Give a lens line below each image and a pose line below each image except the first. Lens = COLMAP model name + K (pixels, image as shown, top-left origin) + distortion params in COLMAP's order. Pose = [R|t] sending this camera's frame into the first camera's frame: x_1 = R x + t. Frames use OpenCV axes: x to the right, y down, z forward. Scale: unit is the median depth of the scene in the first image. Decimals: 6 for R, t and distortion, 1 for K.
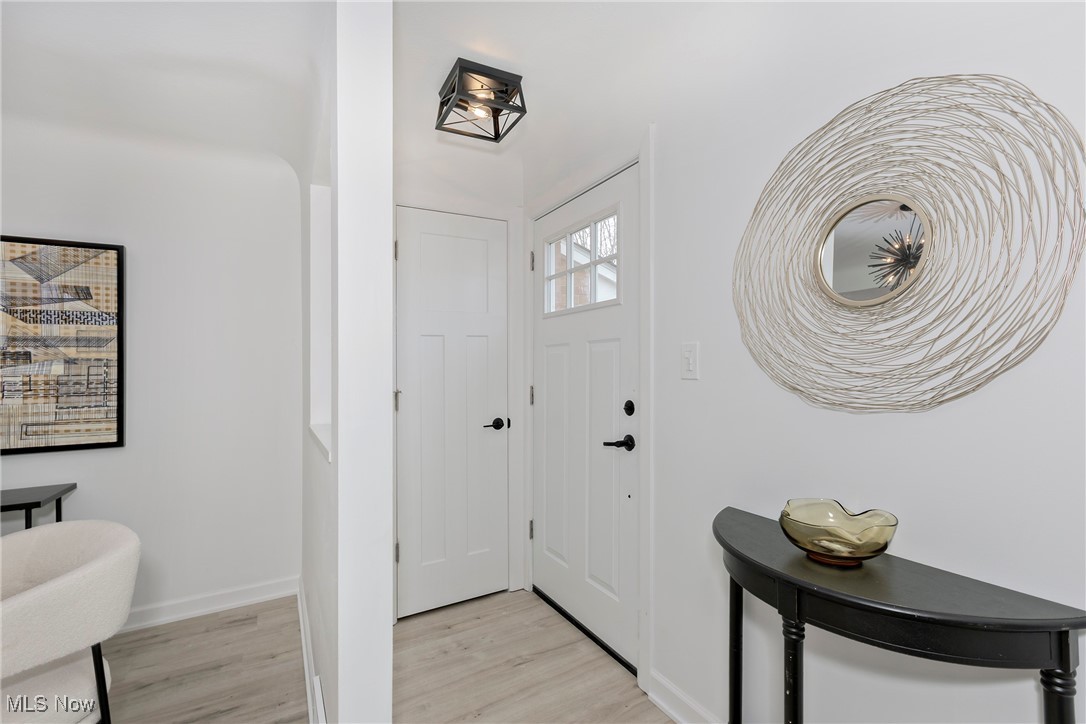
lens RADIAL K [[486.0, 0, 531.2], [0, 486.0, 373.1], [0, 0, 1]] dist [-0.001905, 0.000599]
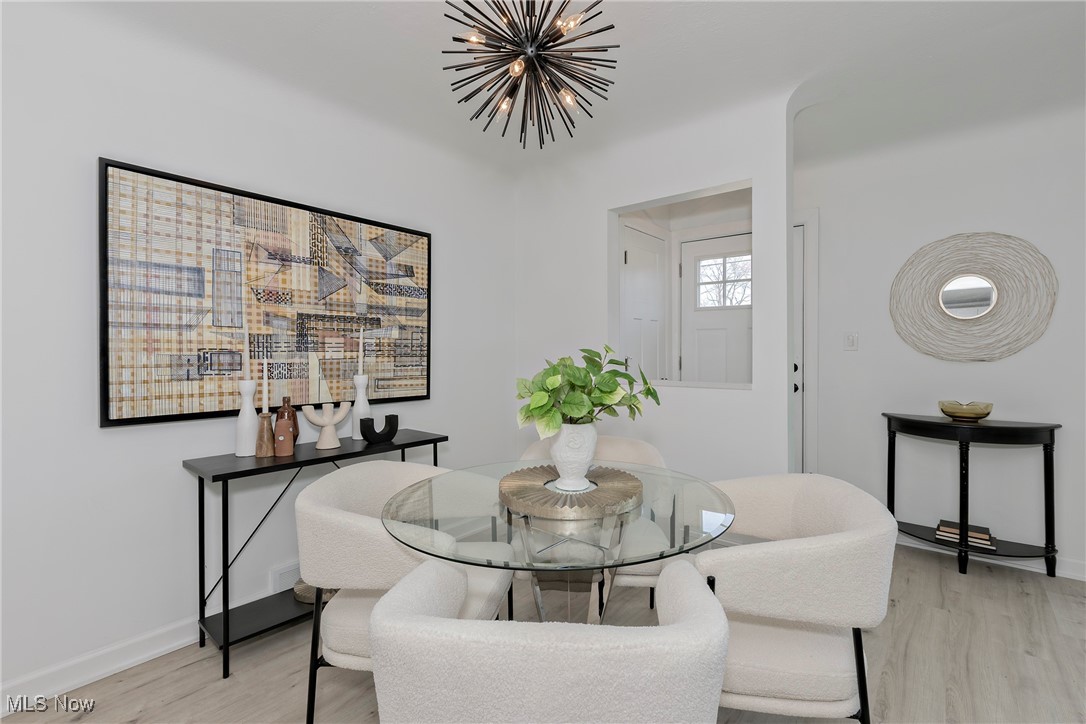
lens RADIAL K [[486.0, 0, 568.3], [0, 486.0, 363.8], [0, 0, 1]] dist [-0.001905, 0.000599]
pose [[0.924922, 0.009230, 0.380045, -1.035920], [-0.016829, 0.999719, 0.016677, 0.039342], [-0.379784, -0.021821, 0.924818, -0.277319]]
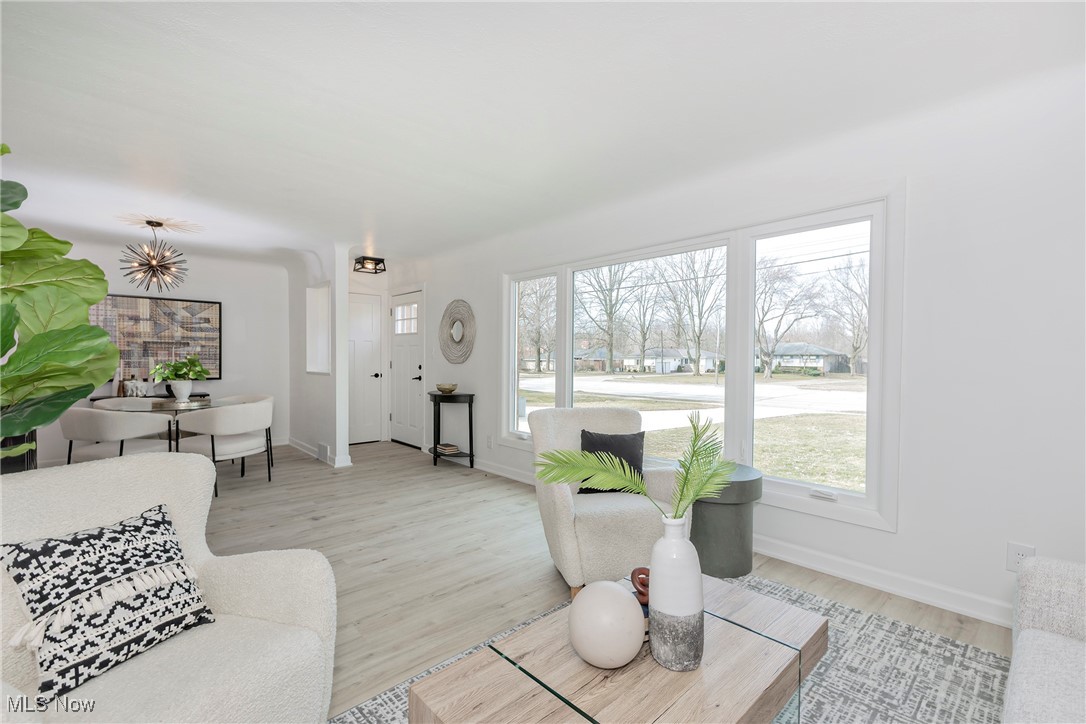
lens RADIAL K [[475.9, 0, 559.2], [0, 475.9, 373.4], [0, 0, 1]] dist [-0.009059, -0.001810]
pose [[0.964406, 0.016327, 0.263922, 0.240404], [-0.023930, 0.999385, 0.025619, 0.010757], [-0.263342, -0.031023, 0.964204, -2.002495]]
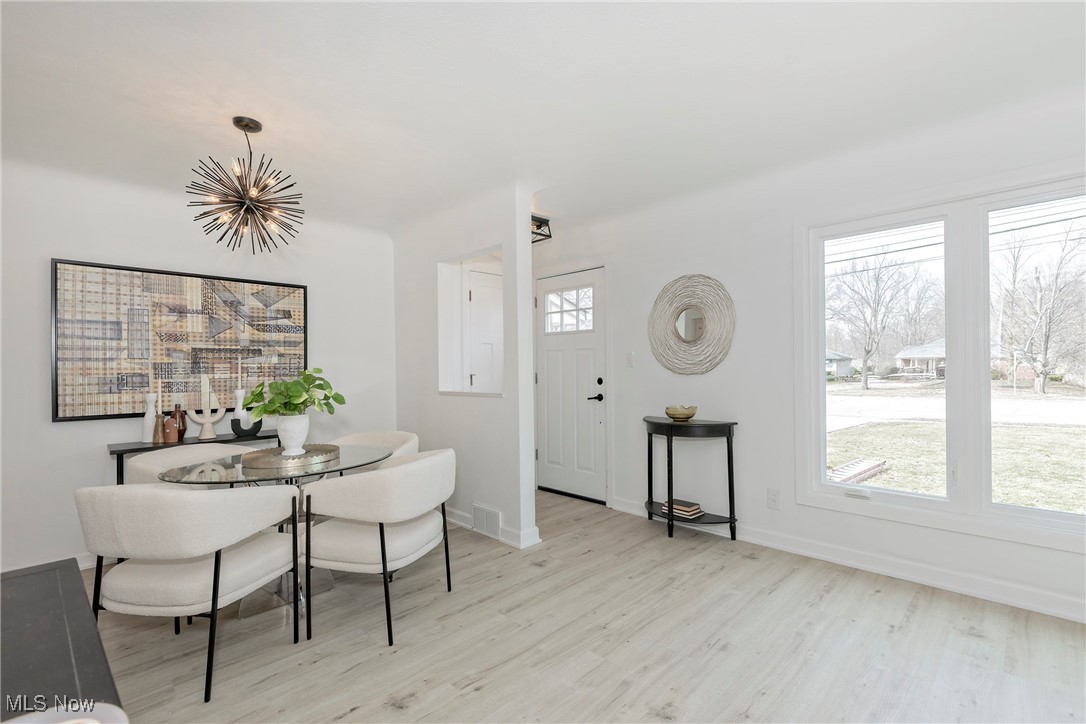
lens RADIAL K [[499.5, 0, 573.1], [0, 499.5, 371.5], [0, 0, 1]] dist [-0.005532, 0.001401]
pose [[0.956185, 0.003469, 0.292741, -0.496114], [-0.003680, 0.999993, 0.000168, 0.028139], [-0.292739, -0.001238, 0.956192, -0.938849]]
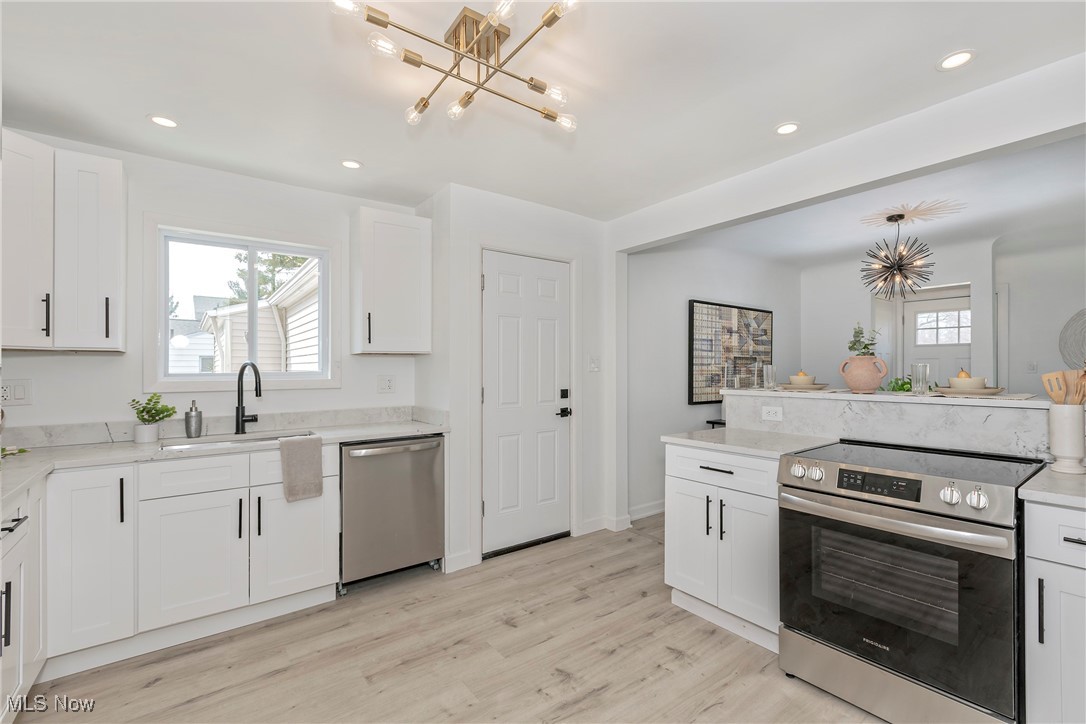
lens RADIAL K [[486.0, 0, 583.2], [0, 486.0, 372.6], [0, 0, 1]] dist [-0.001905, 0.000599]
pose [[0.983727, 0.011173, 0.179320, -2.243058], [-0.010431, 0.999933, -0.005081, 0.050320], [-0.179364, 0.003128, 0.983778, -1.157733]]
